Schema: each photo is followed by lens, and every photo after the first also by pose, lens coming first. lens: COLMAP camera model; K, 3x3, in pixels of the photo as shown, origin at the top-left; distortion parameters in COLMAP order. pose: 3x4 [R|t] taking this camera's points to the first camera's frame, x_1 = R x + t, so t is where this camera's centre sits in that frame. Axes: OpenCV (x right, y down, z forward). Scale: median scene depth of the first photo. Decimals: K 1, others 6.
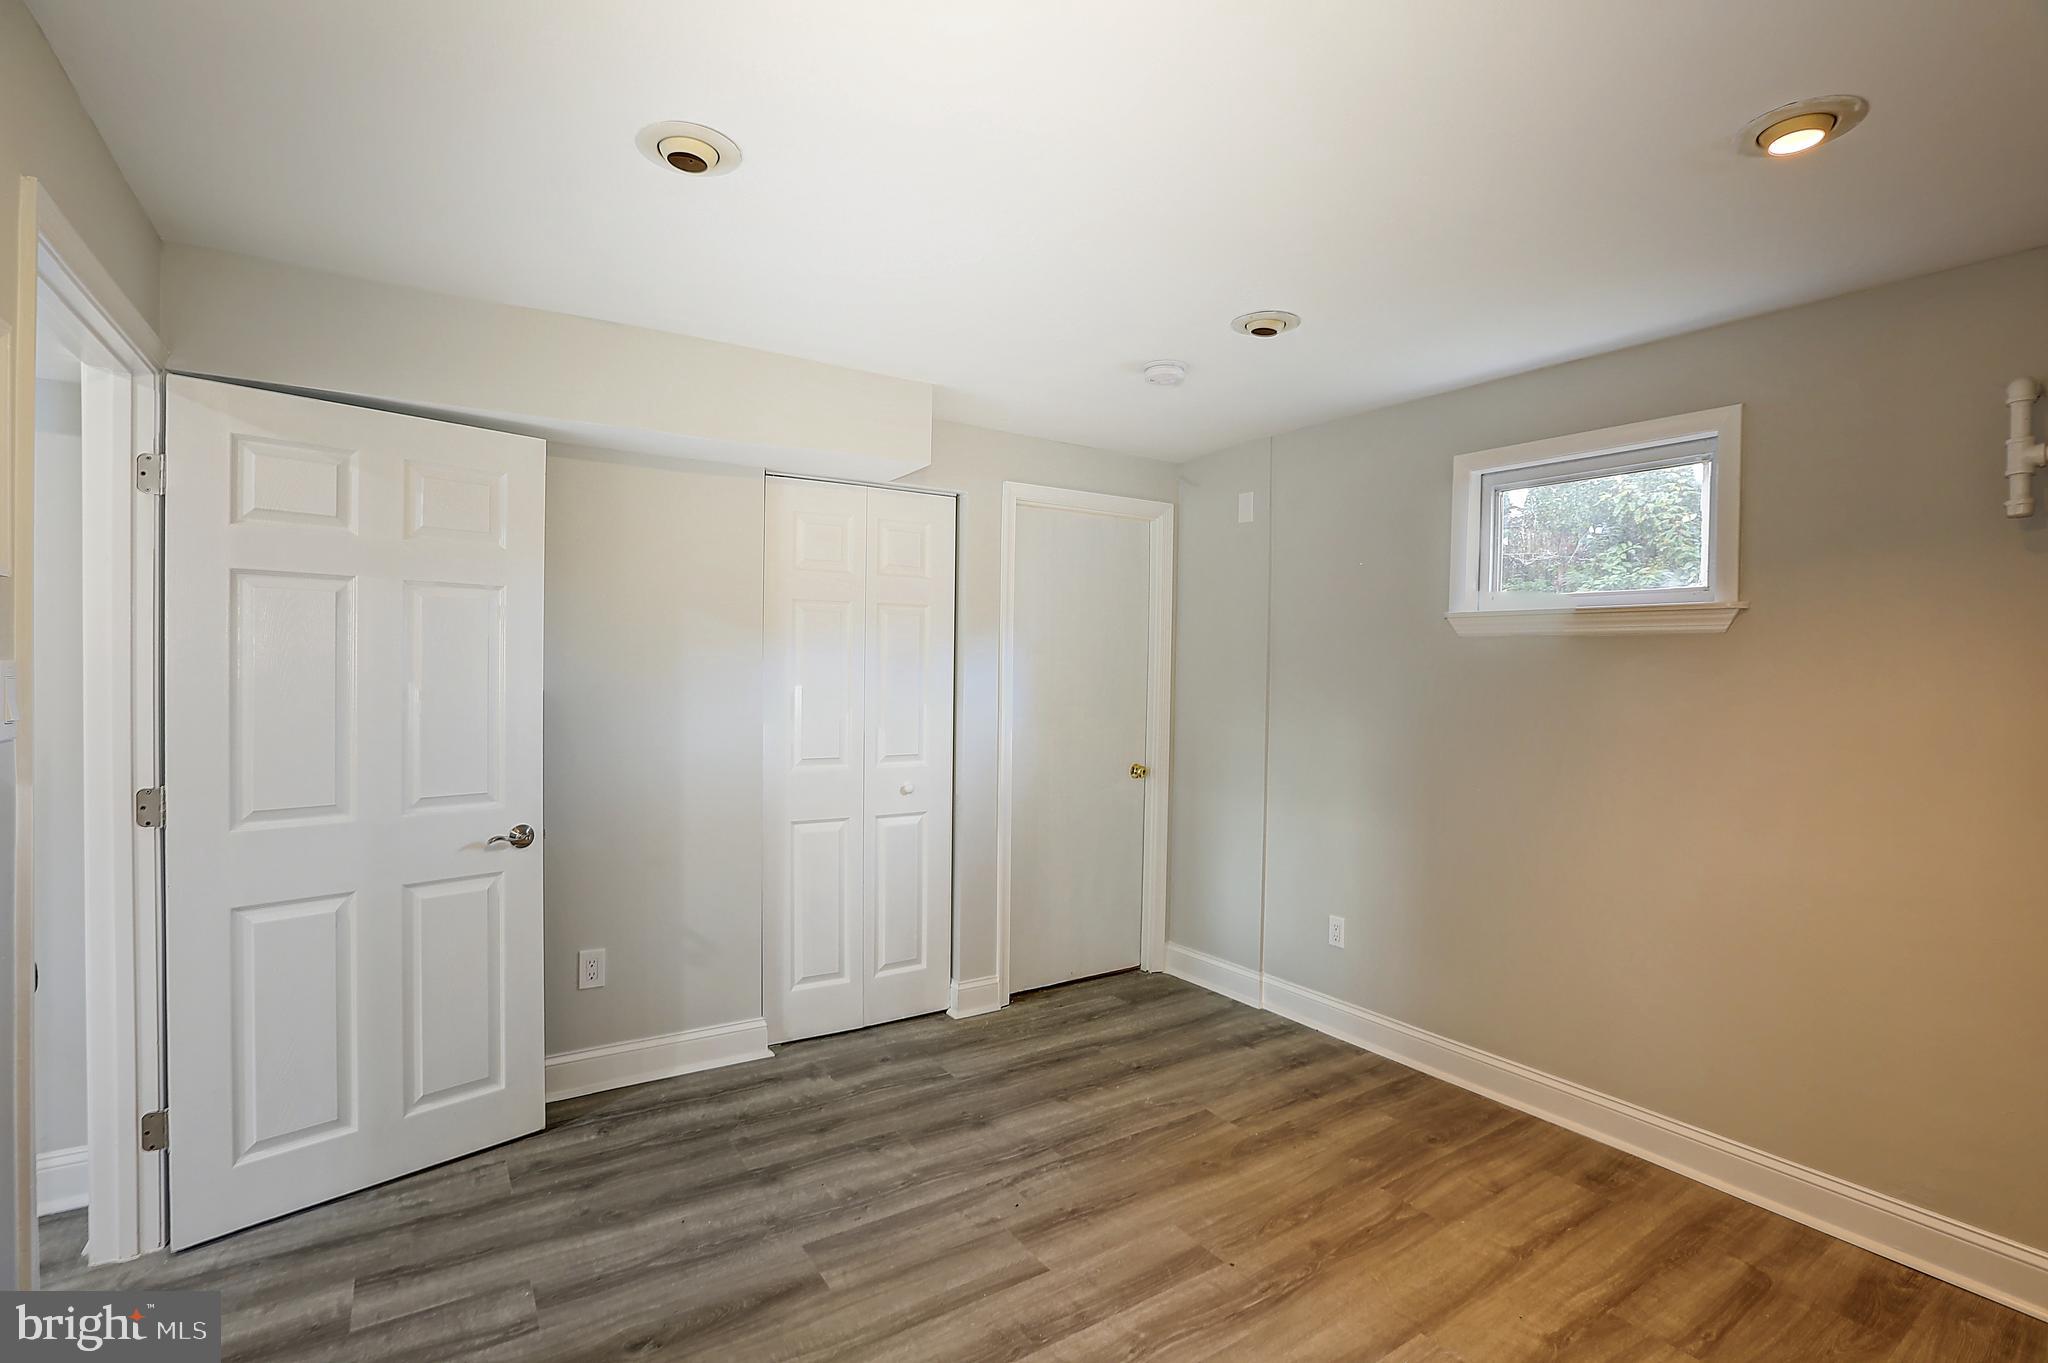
lens RADIAL K [[937.4, 0, 1020.6], [0, 937.4, 677.5], [0, 0, 1]] dist [-0.046156, 0.013976]
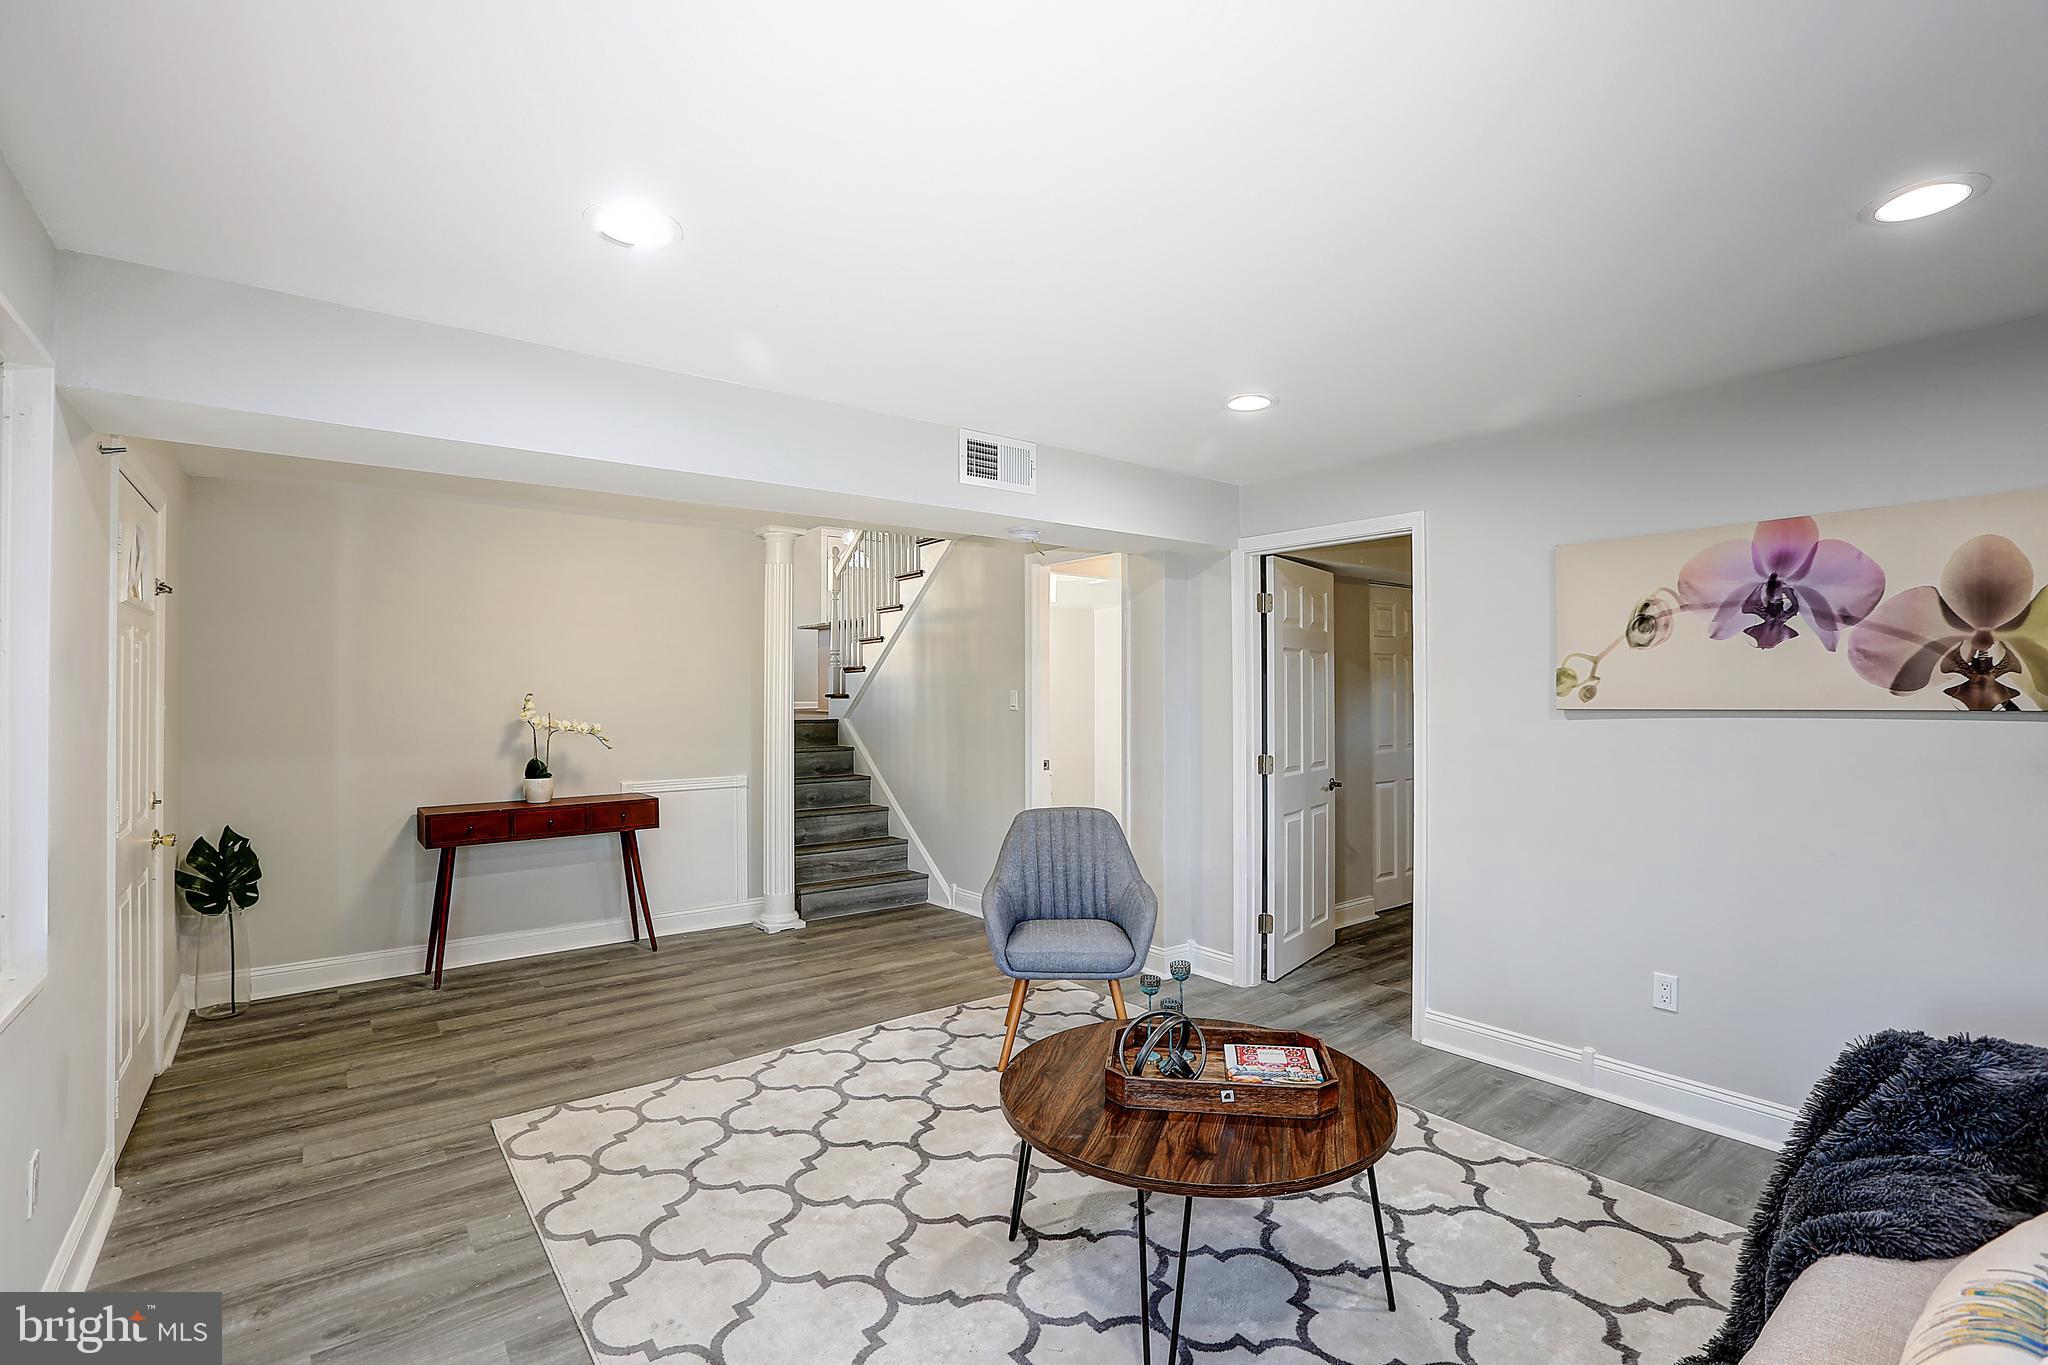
lens RADIAL K [[937.4, 0, 1024.0], [0, 937.4, 678.7], [0, 0, 1]] dist [-0.046156, 0.013976]
pose [[0.996462, -0.012296, 0.083139, -1.268762], [0.014644, 0.999509, -0.027686, 0.001925], [-0.082758, 0.028806, 0.996153, -0.811436]]
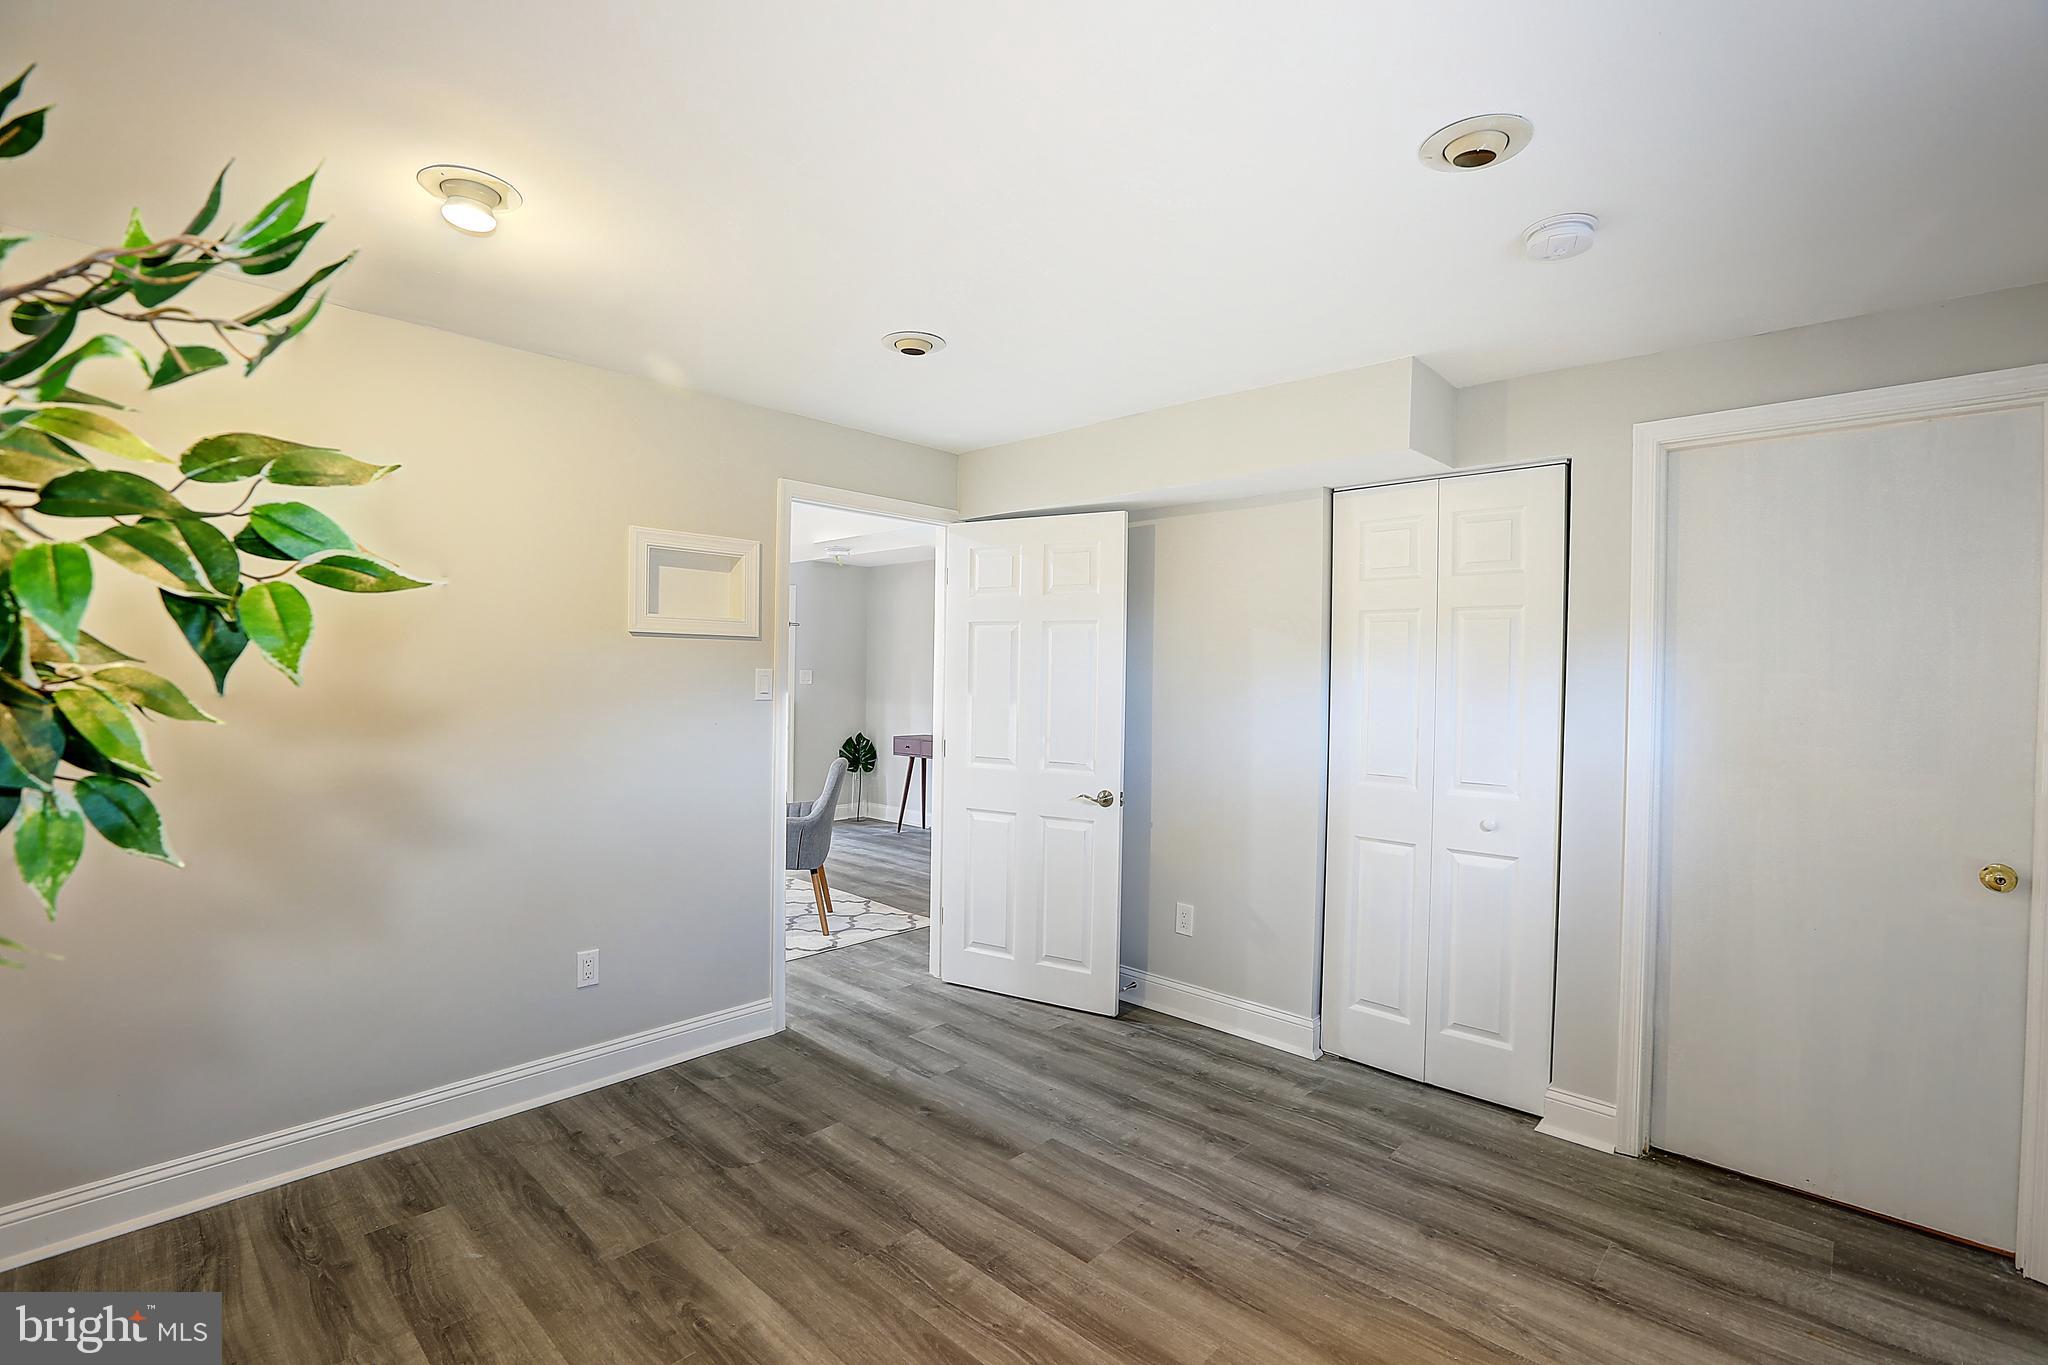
lens RADIAL K [[937.4, 0, 1011.4], [0, 937.4, 680.5], [0, 0, 1]] dist [-0.046156, 0.013976]
pose [[0.225233, 0.002065, -0.974303, 0.779246], [-0.024247, 0.999700, -0.003486, 0.002028], [0.974003, 0.024409, 0.225215, 0.519083]]
